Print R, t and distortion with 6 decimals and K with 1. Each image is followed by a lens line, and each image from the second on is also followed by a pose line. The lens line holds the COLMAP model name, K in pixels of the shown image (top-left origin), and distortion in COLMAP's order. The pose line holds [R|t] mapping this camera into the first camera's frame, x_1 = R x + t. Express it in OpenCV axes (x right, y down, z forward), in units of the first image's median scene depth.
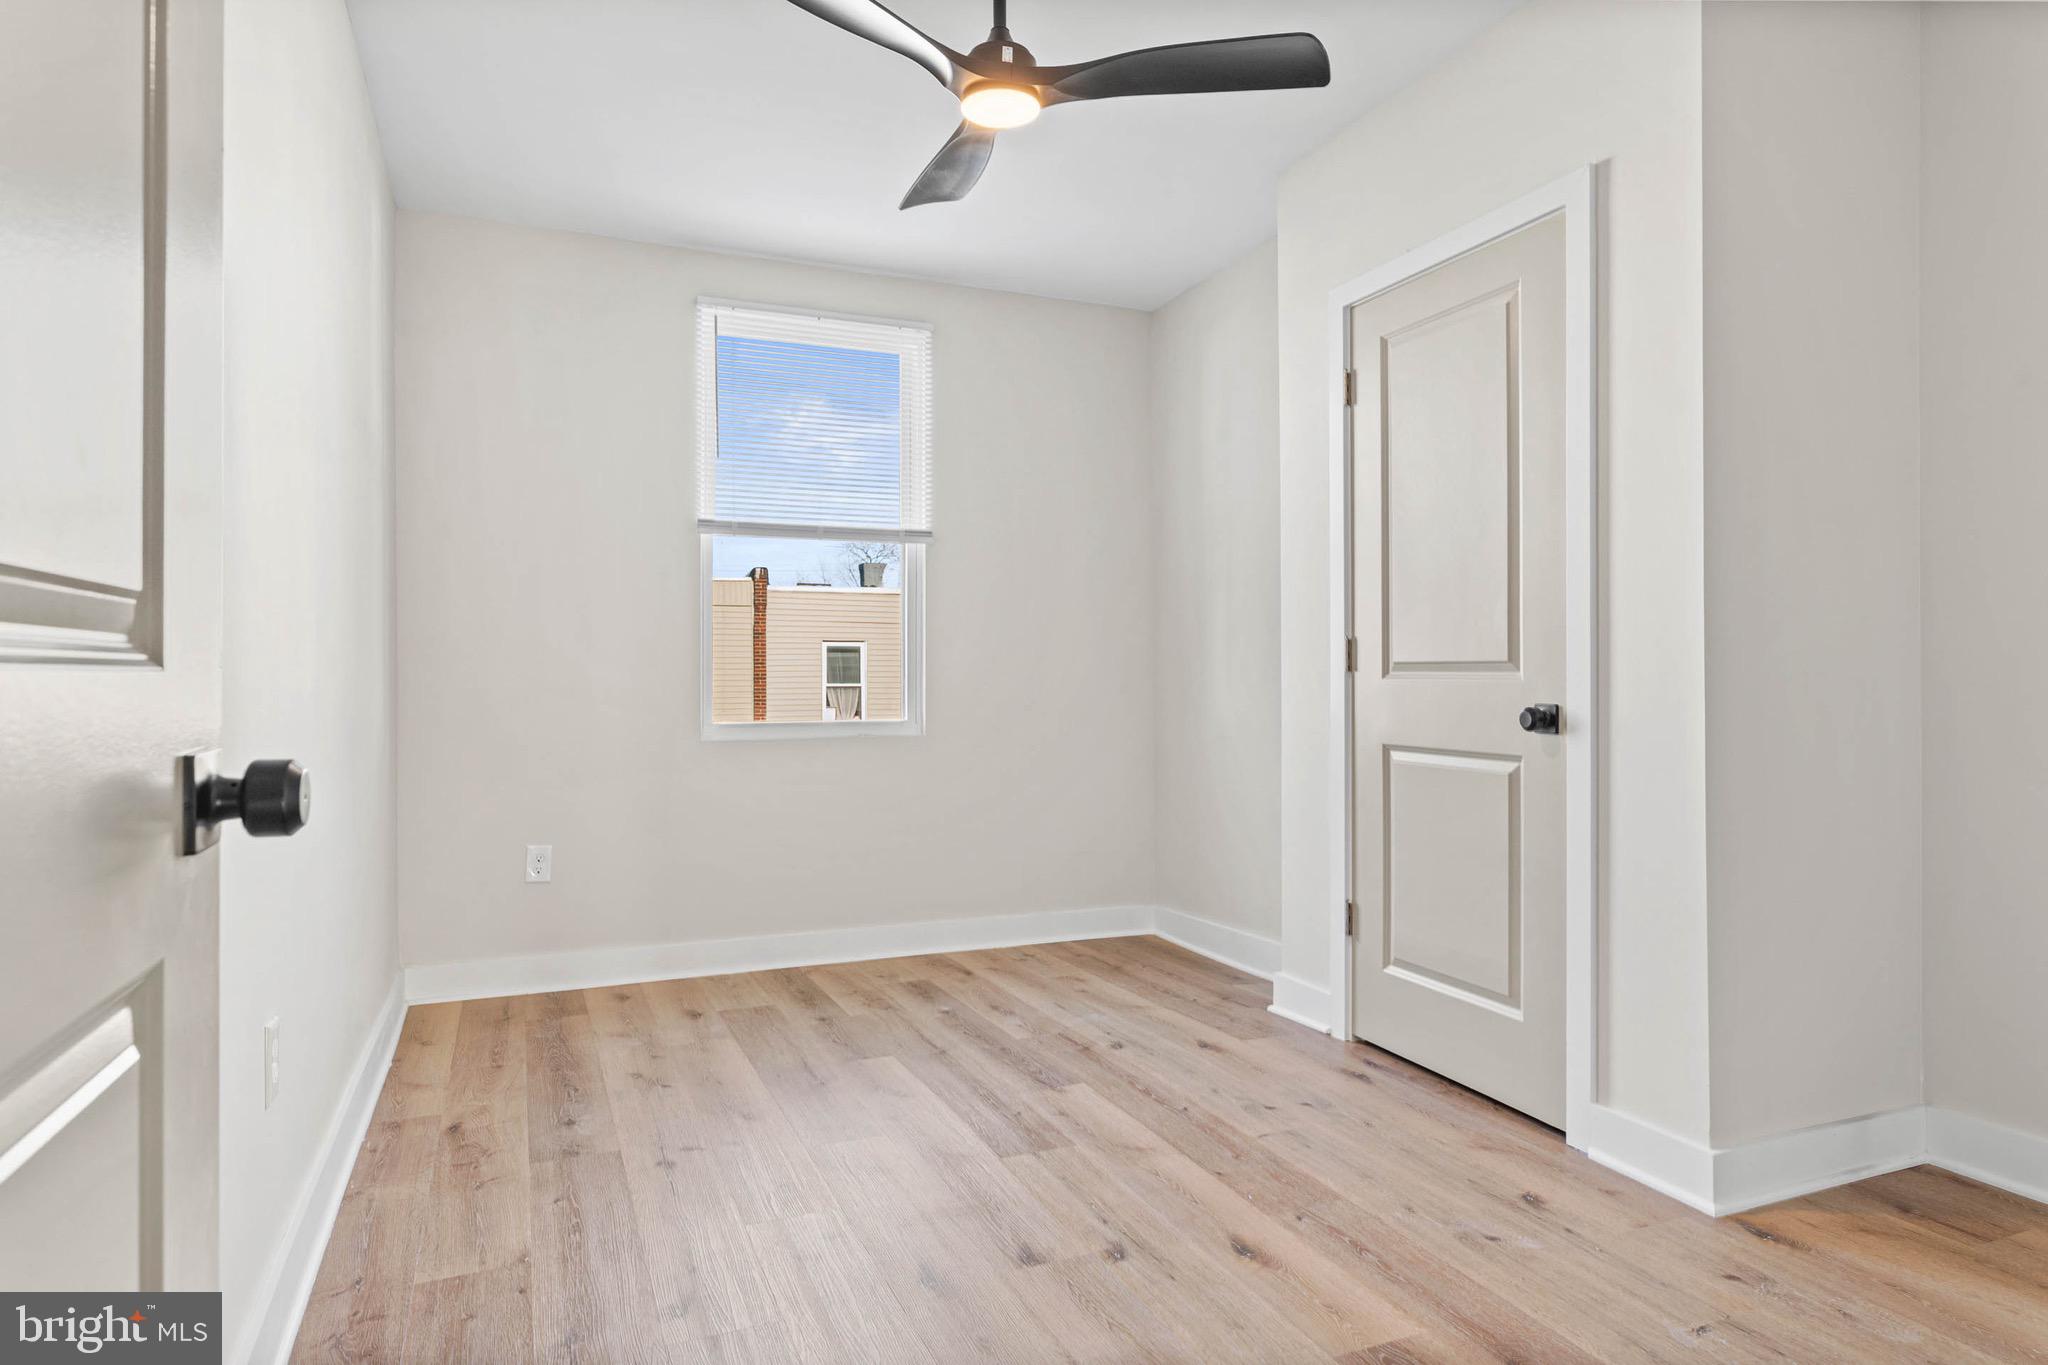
lens RADIAL K [[1187.7, 0, 1027.1], [0, 1187.7, 679.4], [0, 0, 1]] dist [0.000526, -0.000198]
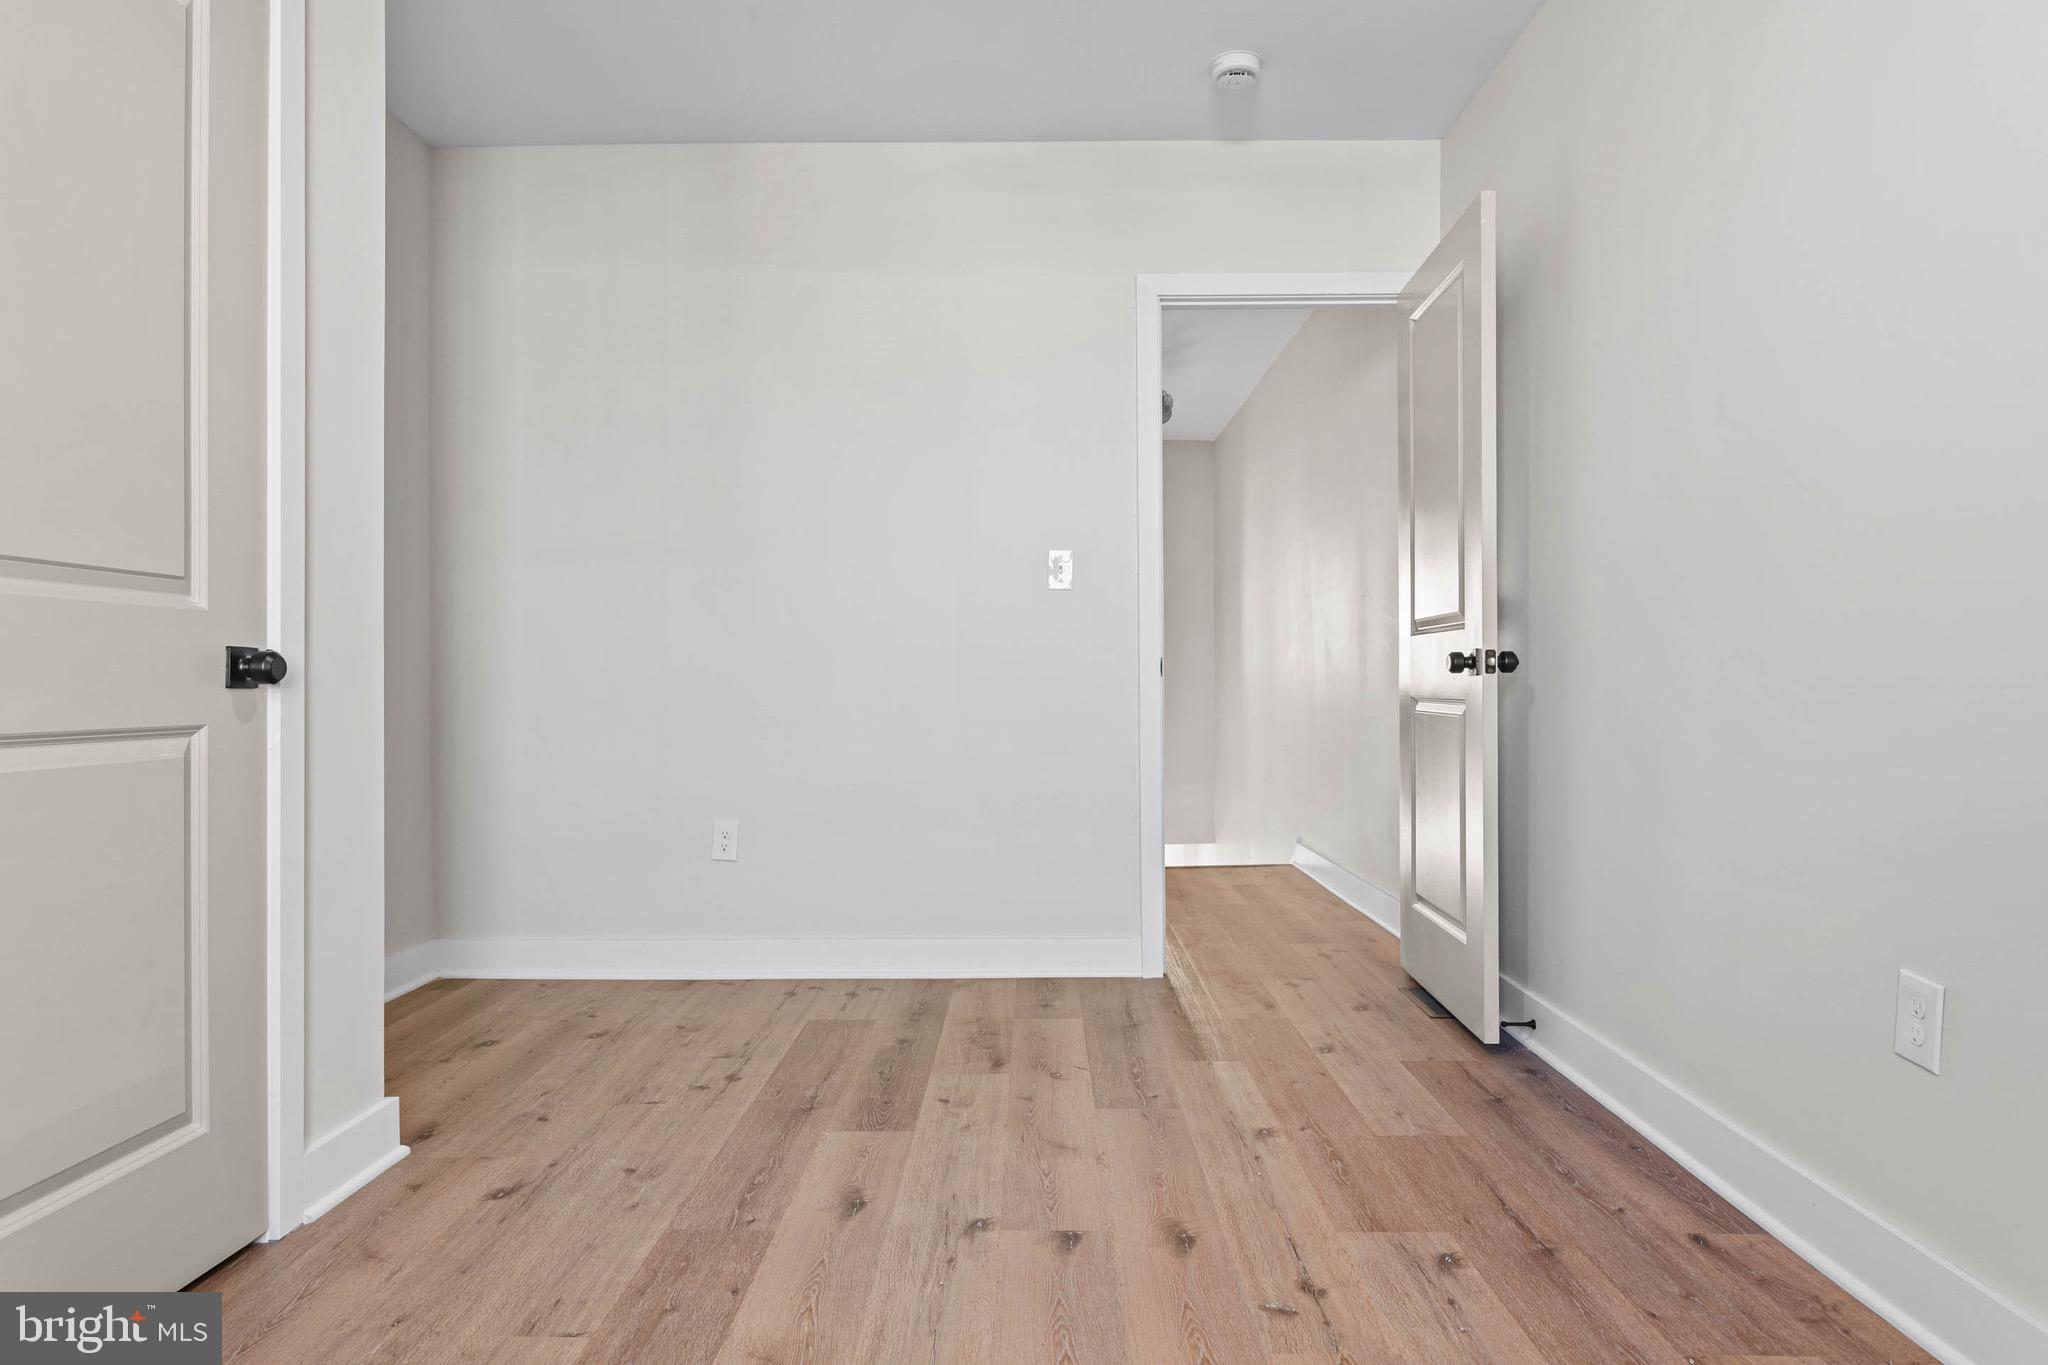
lens RADIAL K [[1187.7, 0, 1028.1], [0, 1187.7, 682.3], [0, 0, 1]] dist [0.000526, -0.000198]
pose [[-0.917845, 0.004471, 0.396913, -0.305409], [0.004936, 0.999988, 0.000149, 0.051728], [-0.396907, 0.002096, -0.917856, 1.687173]]
